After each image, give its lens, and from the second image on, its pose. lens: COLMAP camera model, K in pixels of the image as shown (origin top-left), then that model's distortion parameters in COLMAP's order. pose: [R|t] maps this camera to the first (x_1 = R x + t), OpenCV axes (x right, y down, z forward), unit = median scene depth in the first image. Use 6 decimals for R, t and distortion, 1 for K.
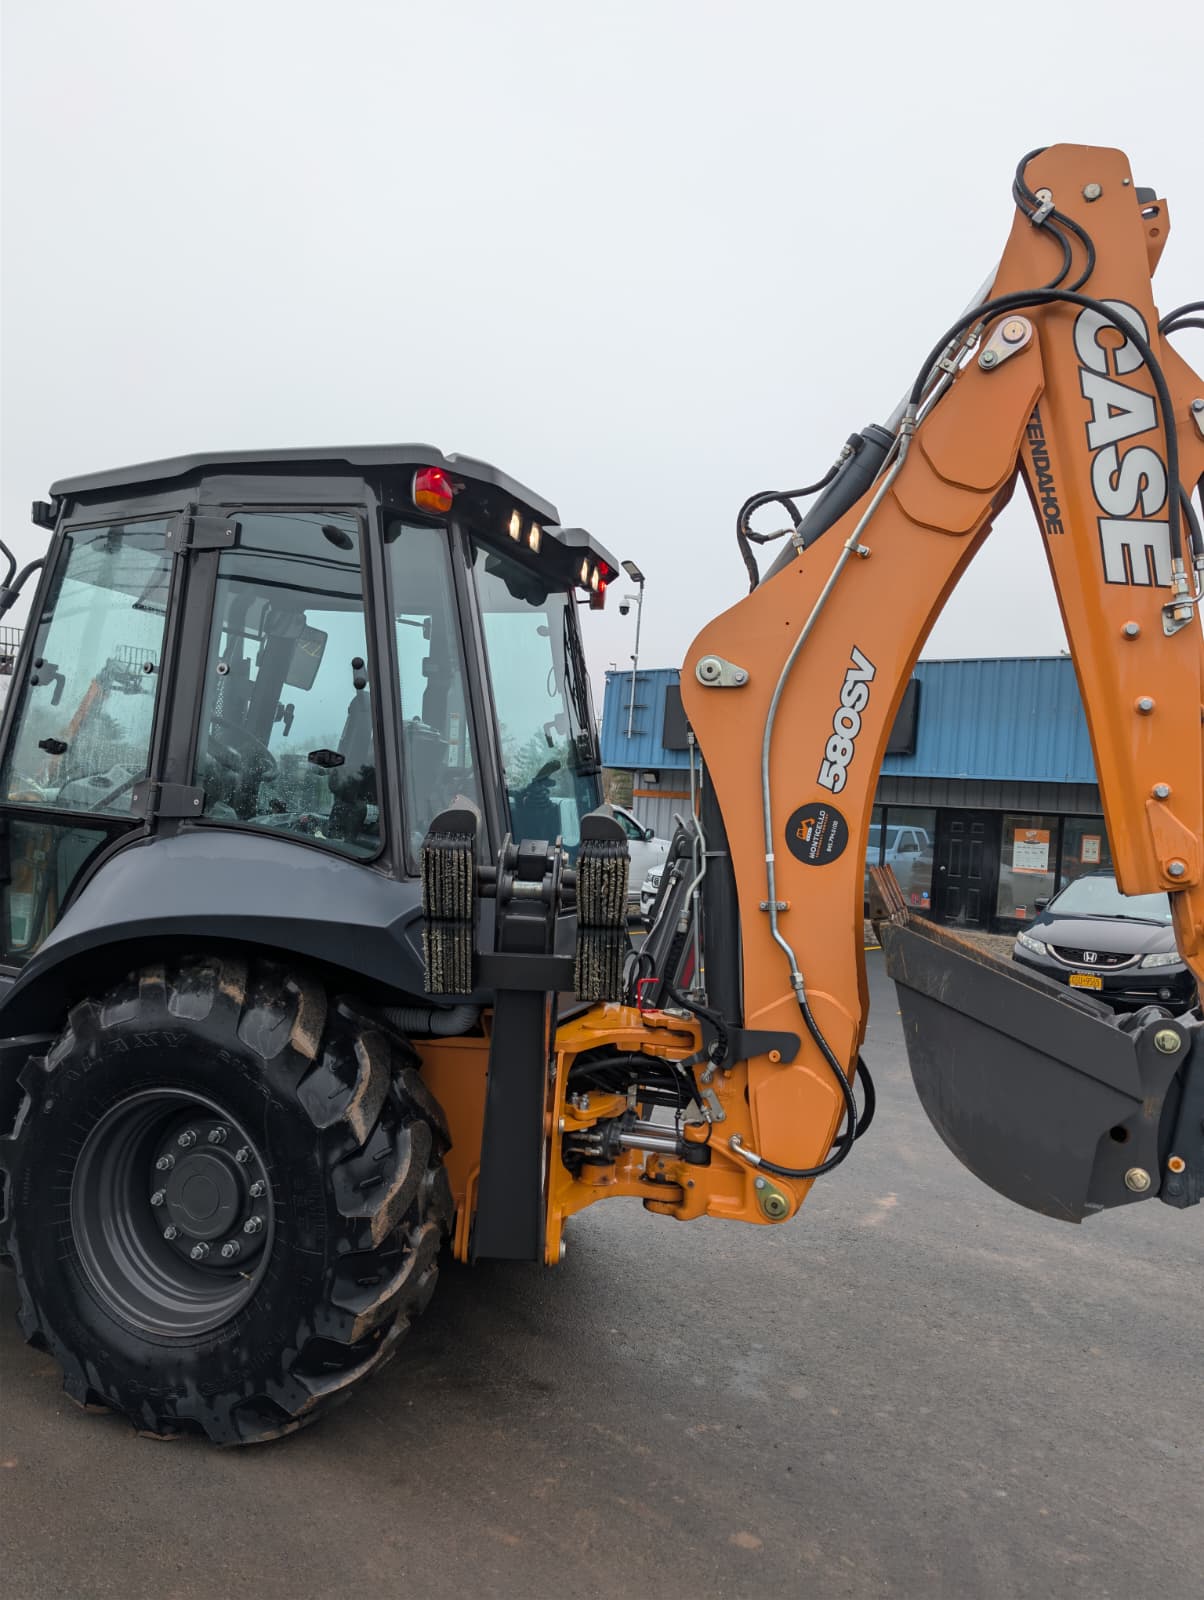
lens RADIAL K [[1135.6, 0, 624.2], [0, 1135.6, 808.7], [0, 0, 1]] dist [0.027794, -0.027955]
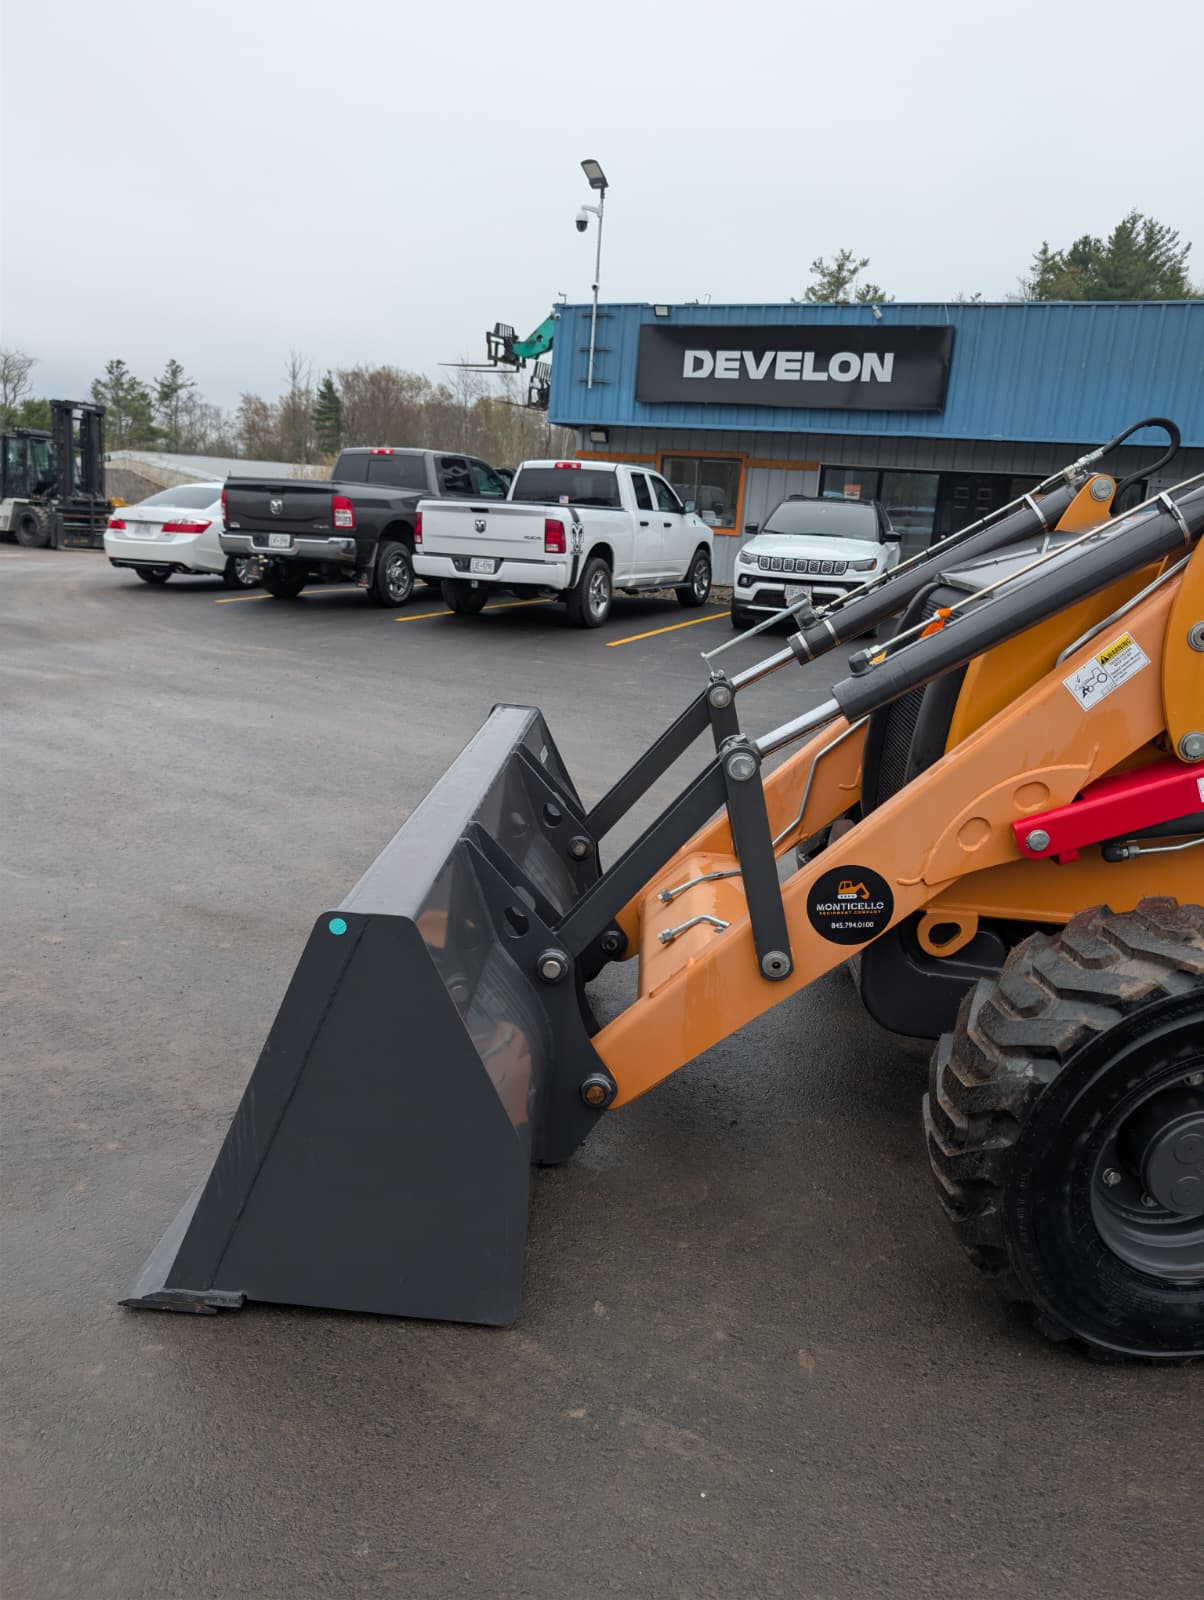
lens RADIAL K [[1135.6, 0, 607.4], [0, 1135.6, 799.5], [0, 0, 1]] dist [0.027794, -0.027955]
pose [[0.967077, -0.071781, 0.244151, -1.400504], [0.000511, 0.959942, 0.280200, -0.027854], [-0.254483, -0.270850, 0.928374, 0.646122]]
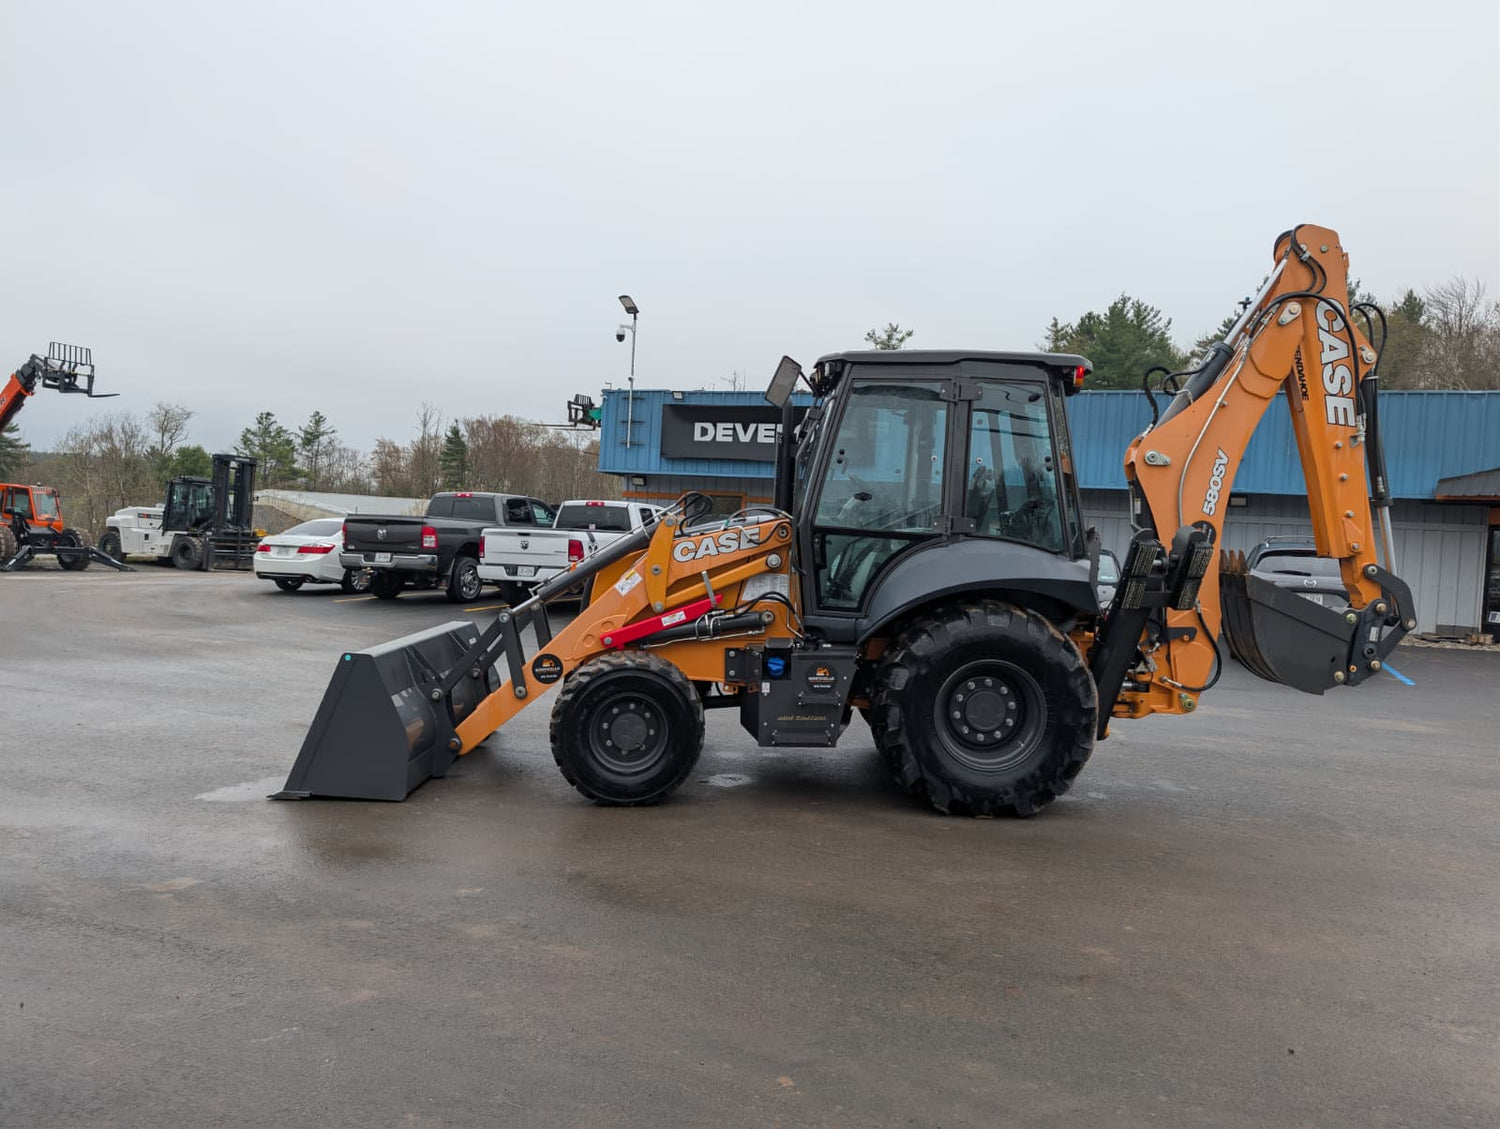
lens RADIAL K [[1064.6, 0, 773.2], [0, 1064.6, 566.3], [0, 0, 1]] dist [0.027794, -0.027955]
pose [[0.950854, -0.030281, 0.308154, -1.267486], [0.010634, 0.997813, 0.065238, -0.060204], [-0.309455, -0.058755, 0.949097, -0.697057]]
